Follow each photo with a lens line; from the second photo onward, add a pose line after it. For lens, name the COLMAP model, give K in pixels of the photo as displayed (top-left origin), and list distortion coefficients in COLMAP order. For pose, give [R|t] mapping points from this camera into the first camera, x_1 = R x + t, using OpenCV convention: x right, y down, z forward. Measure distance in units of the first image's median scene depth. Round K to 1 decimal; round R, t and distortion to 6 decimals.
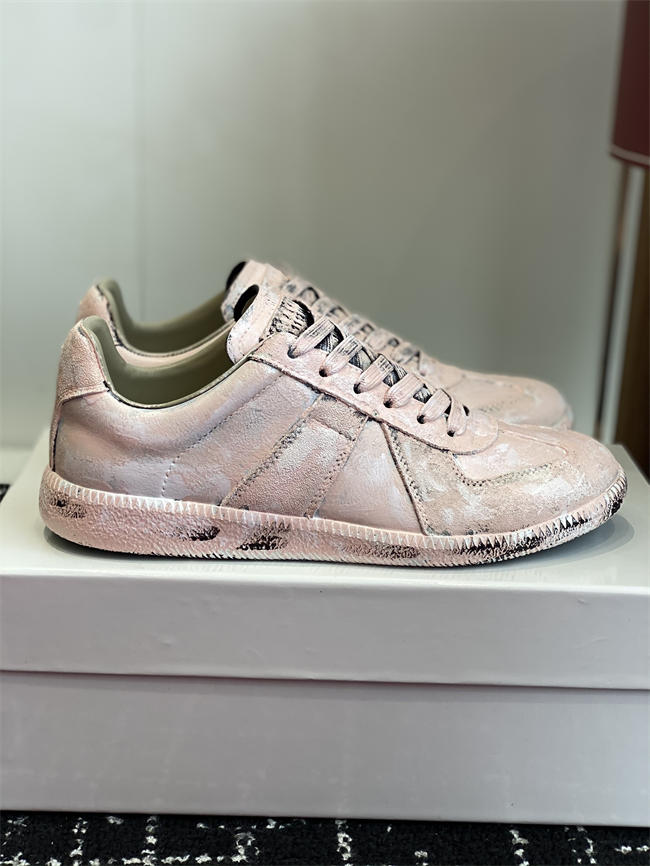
lens RADIAL K [[1306.0, 0, 325.0], [0, 1306.0, 433.0], [0, 0, 1]] dist [0.099707, 0.005744]
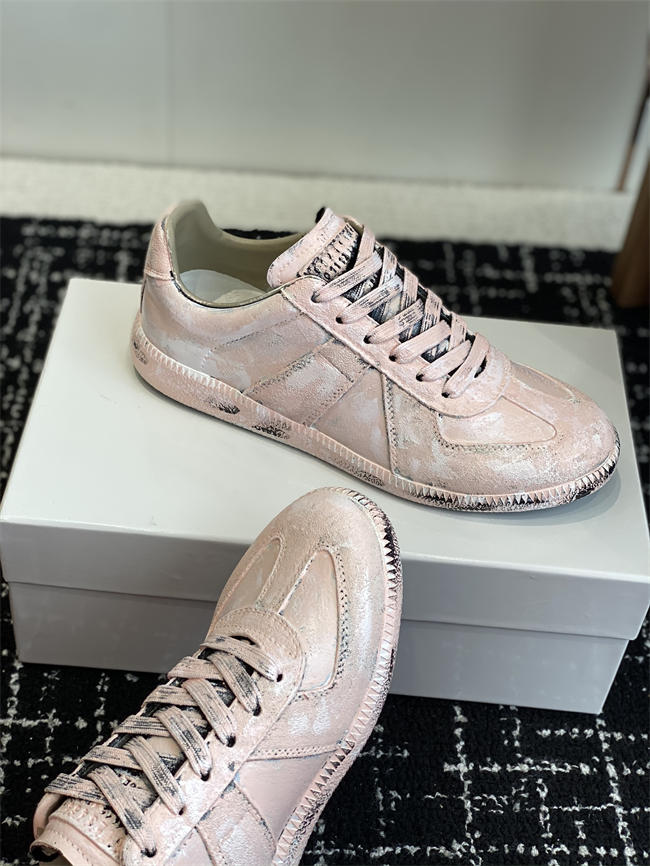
lens RADIAL K [[1306.0, 0, 325.0], [0, 1306.0, 433.0], [0, 0, 1]] dist [0.099707, 0.005744]
pose [[0.888252, 0.346422, -0.301662, 0.362812], [-0.188692, 0.873910, 0.447969, -0.465177], [0.418811, -0.340988, 0.841620, 0.001115]]
